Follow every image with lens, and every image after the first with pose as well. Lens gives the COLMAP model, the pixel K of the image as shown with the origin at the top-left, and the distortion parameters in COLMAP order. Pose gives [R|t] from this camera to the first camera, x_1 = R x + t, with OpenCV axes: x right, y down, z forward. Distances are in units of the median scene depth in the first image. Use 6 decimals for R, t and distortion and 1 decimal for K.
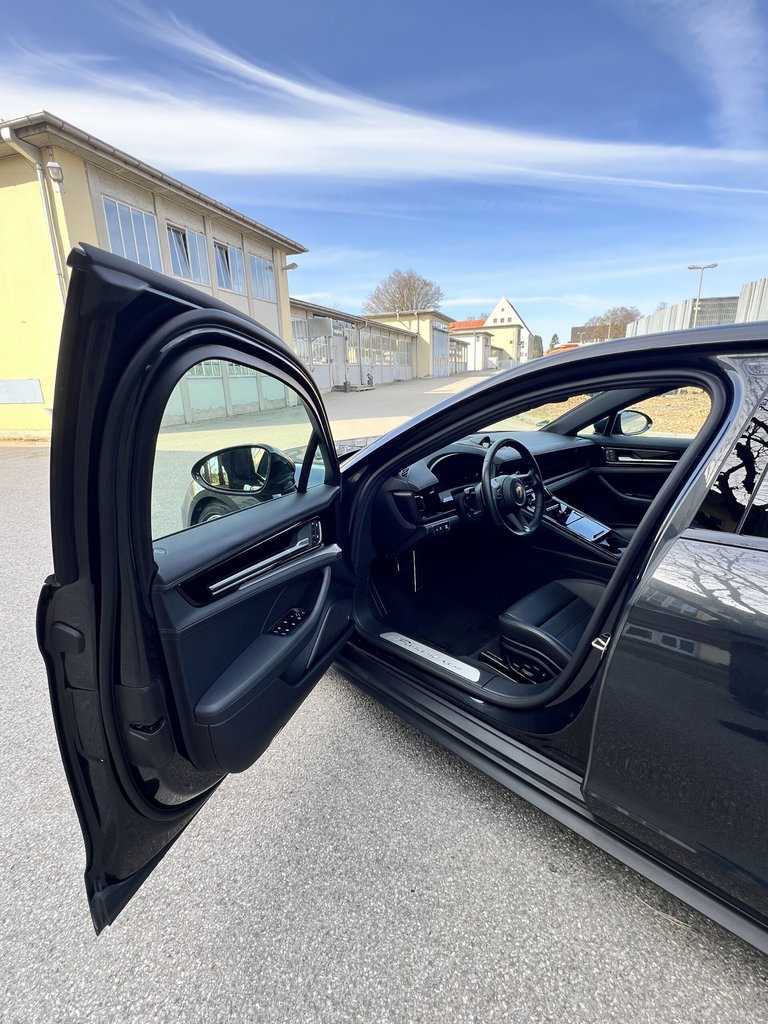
lens RADIAL K [[478.9, 0, 377.7], [0, 478.9, 509.2], [0, 0, 1]] dist [0.000829, 0.000149]
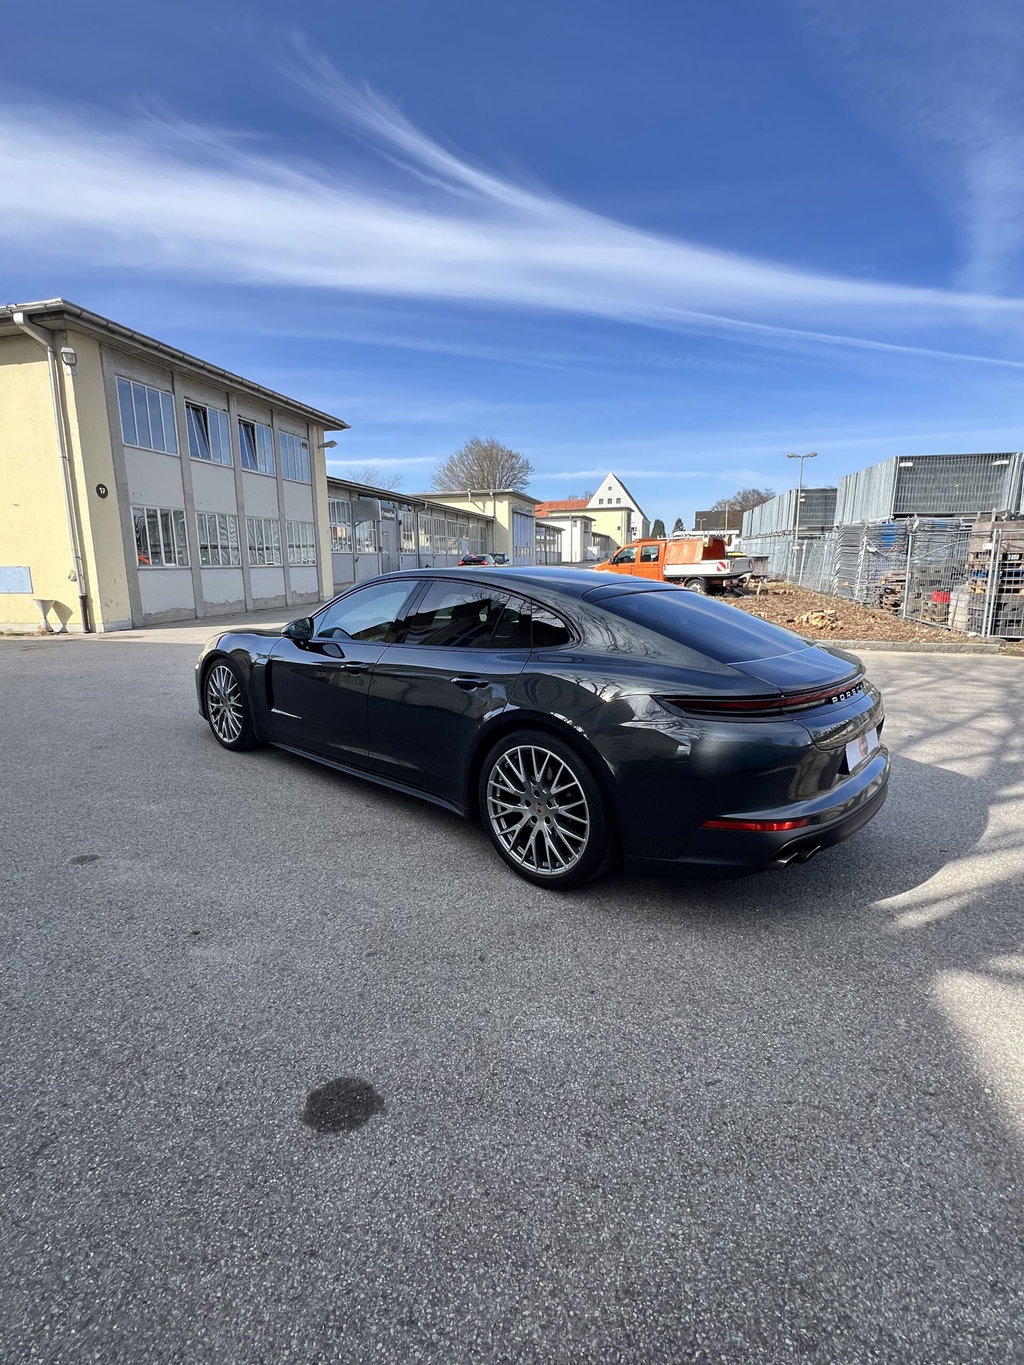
lens RADIAL K [[638.3, 0, 503.6], [0, 638.3, 678.8], [0, 0, 1]] dist [0.000829, 0.000149]
pose [[0.997215, 0.006251, 0.074312, 0.051975], [0.000955, 0.995327, -0.096554, 0.031229], [-0.074568, 0.096356, 0.992550, -0.136191]]
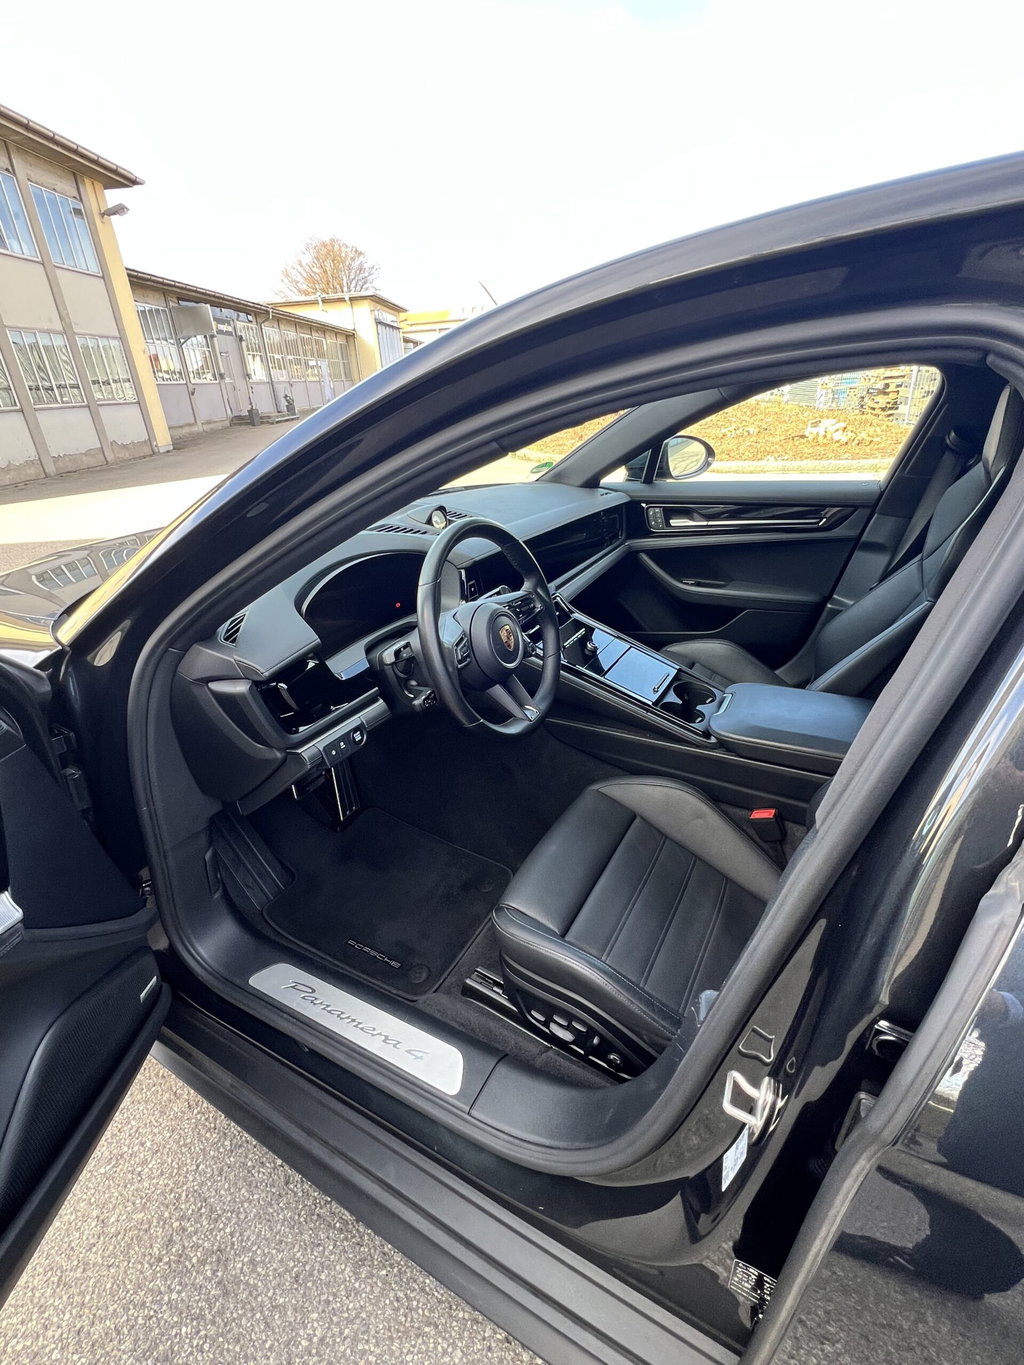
lens RADIAL K [[638.3, 0, 503.6], [0, 638.3, 678.8], [0, 0, 1]] dist [0.000829, 0.000149]
pose [[0.961896, -0.141644, 0.233866, 0.013806], [0.105824, 0.981553, 0.159235, -0.009128], [-0.252106, -0.128419, 0.959141, 0.039520]]
